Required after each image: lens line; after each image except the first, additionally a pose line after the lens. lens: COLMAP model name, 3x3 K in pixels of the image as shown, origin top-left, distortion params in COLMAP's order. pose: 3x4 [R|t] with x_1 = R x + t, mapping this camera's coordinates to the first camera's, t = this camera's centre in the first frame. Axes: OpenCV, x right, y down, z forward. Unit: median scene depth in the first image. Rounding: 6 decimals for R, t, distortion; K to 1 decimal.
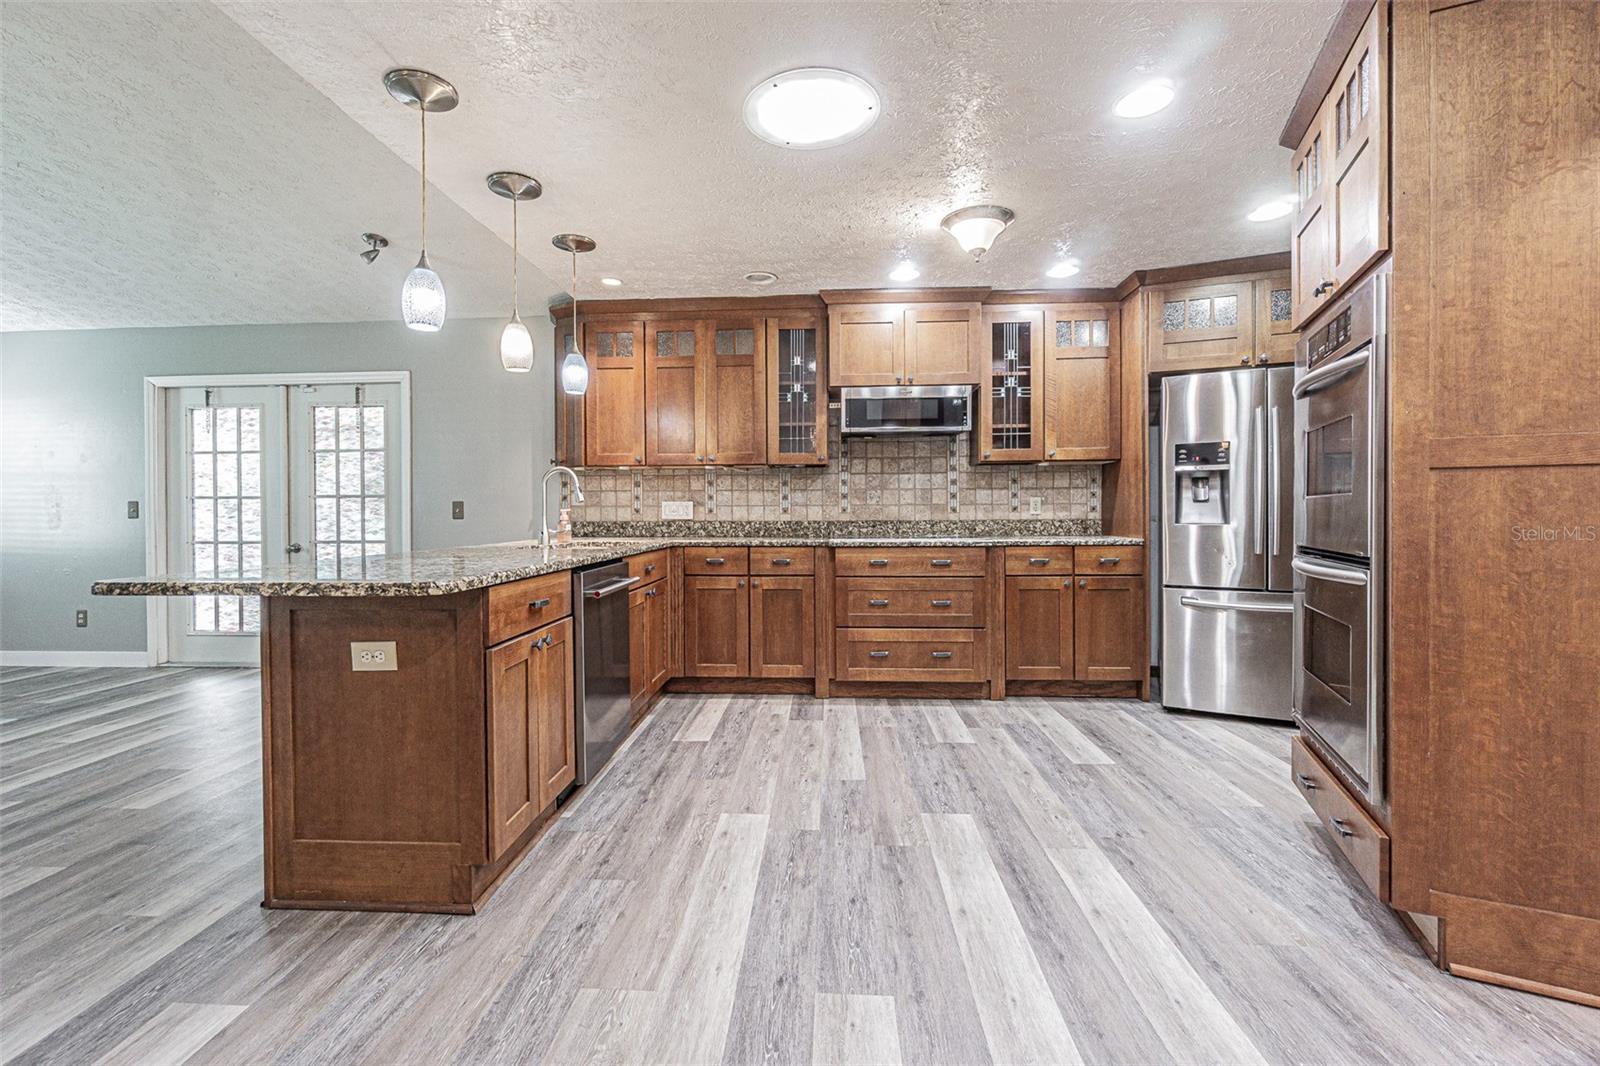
lens RADIAL K [[685.6, 0, 786.7], [0, 685.6, 516.9], [0, 0, 1]] dist [-0.009371, 0.001860]
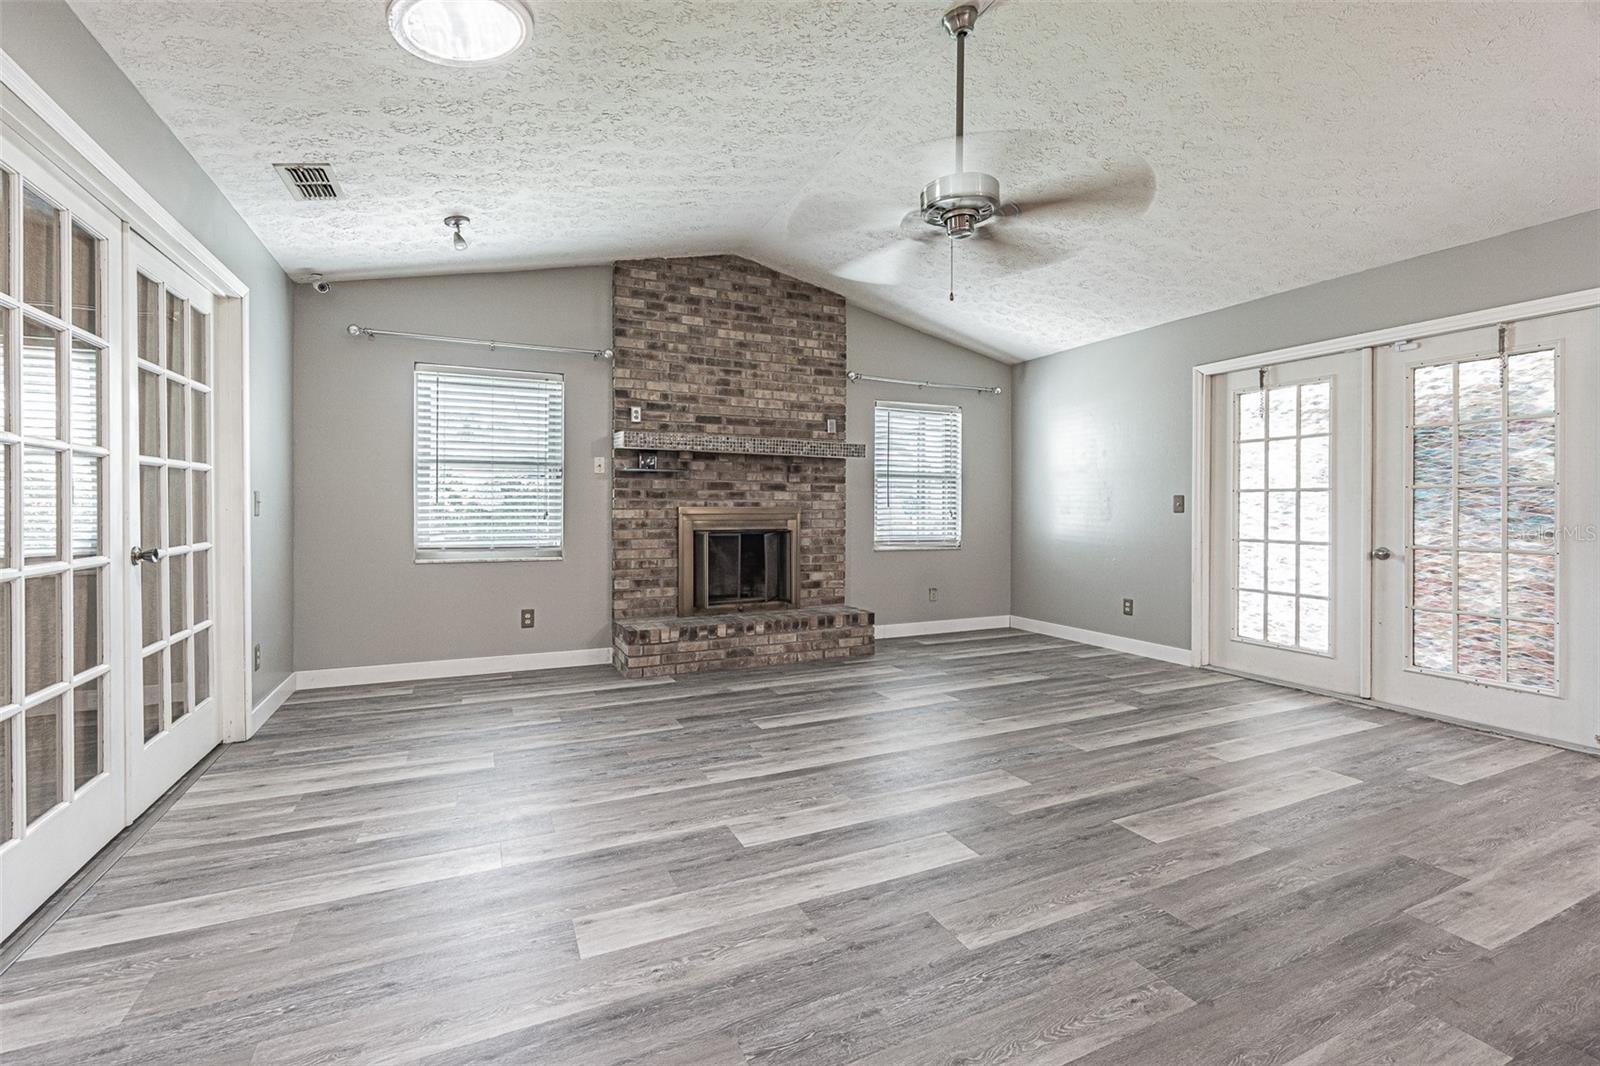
lens RADIAL K [[685.6, 0, 786.2], [0, 685.6, 507.3], [0, 0, 1]] dist [-0.009371, 0.001860]
pose [[0.468866, 0.006653, -0.883244, -0.350171], [-0.010402, 0.999944, 0.002010, -0.001842], [0.883208, 0.008245, 0.468909, 0.033580]]
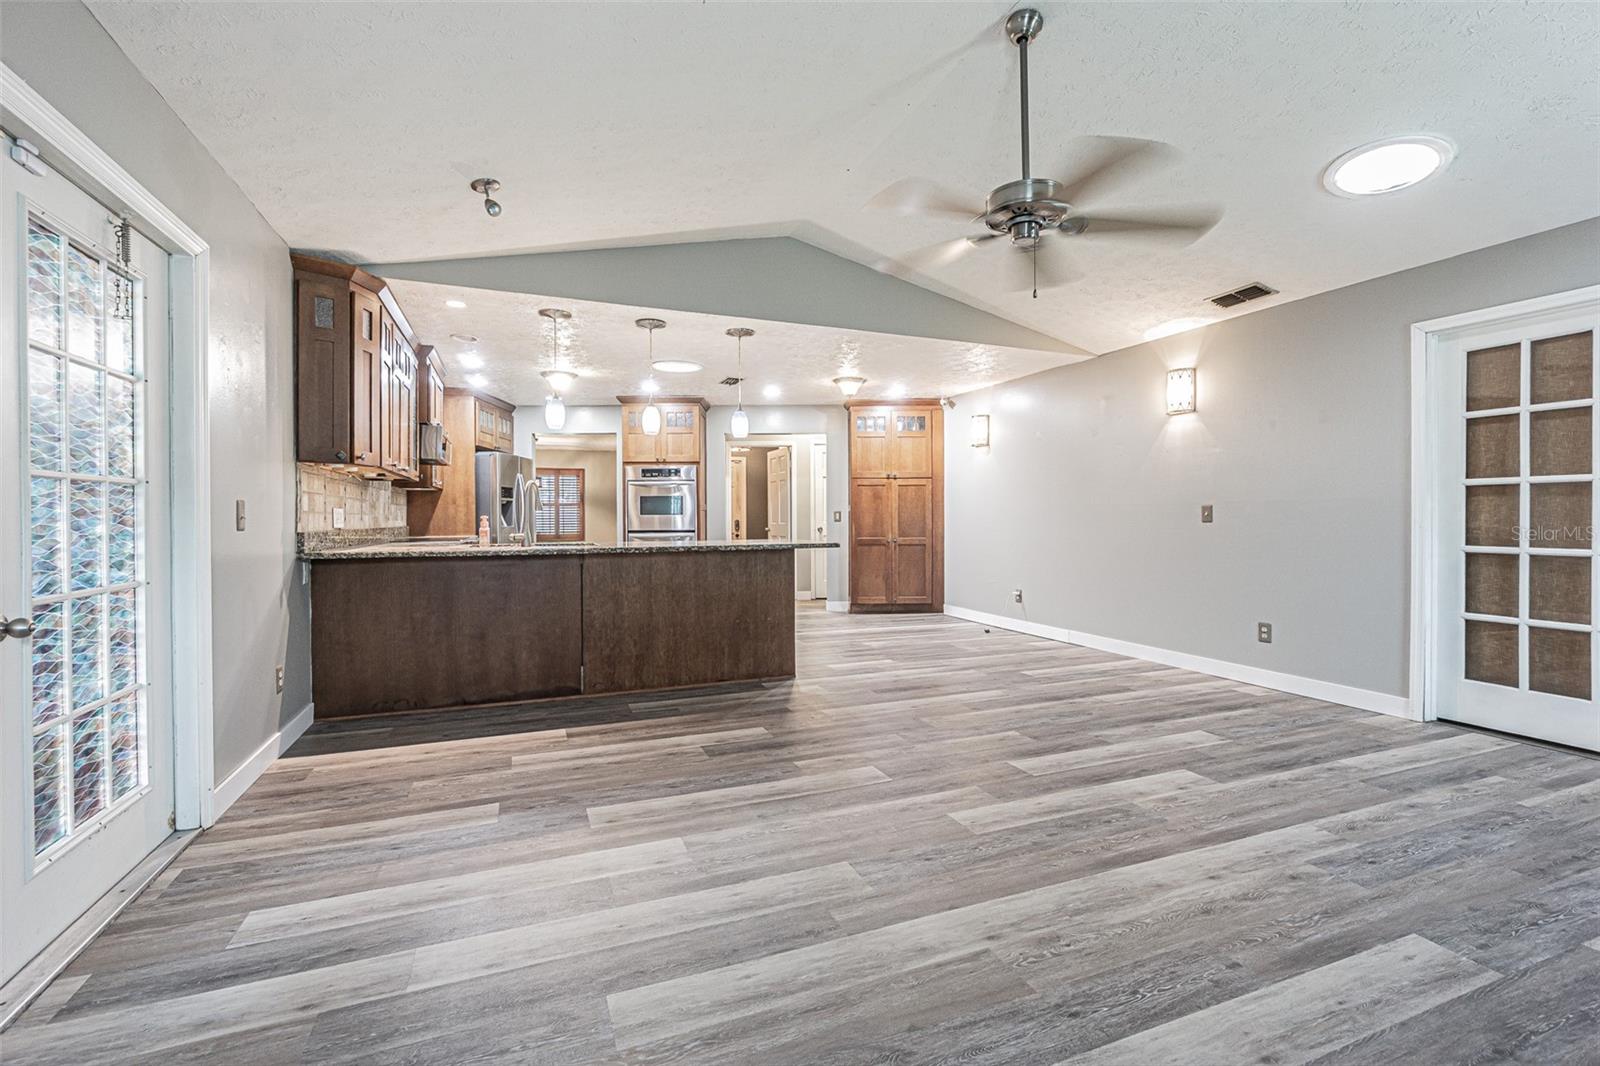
lens RADIAL K [[685.6, 0, 782.6], [0, 685.6, 522.7], [0, 0, 1]] dist [-0.009371, 0.001860]
pose [[-0.415298, 0.001477, 0.909684, -1.148344], [0.011485, 0.999927, 0.003619, -0.001356], [-0.909613, 0.011951, -0.415285, 0.781706]]
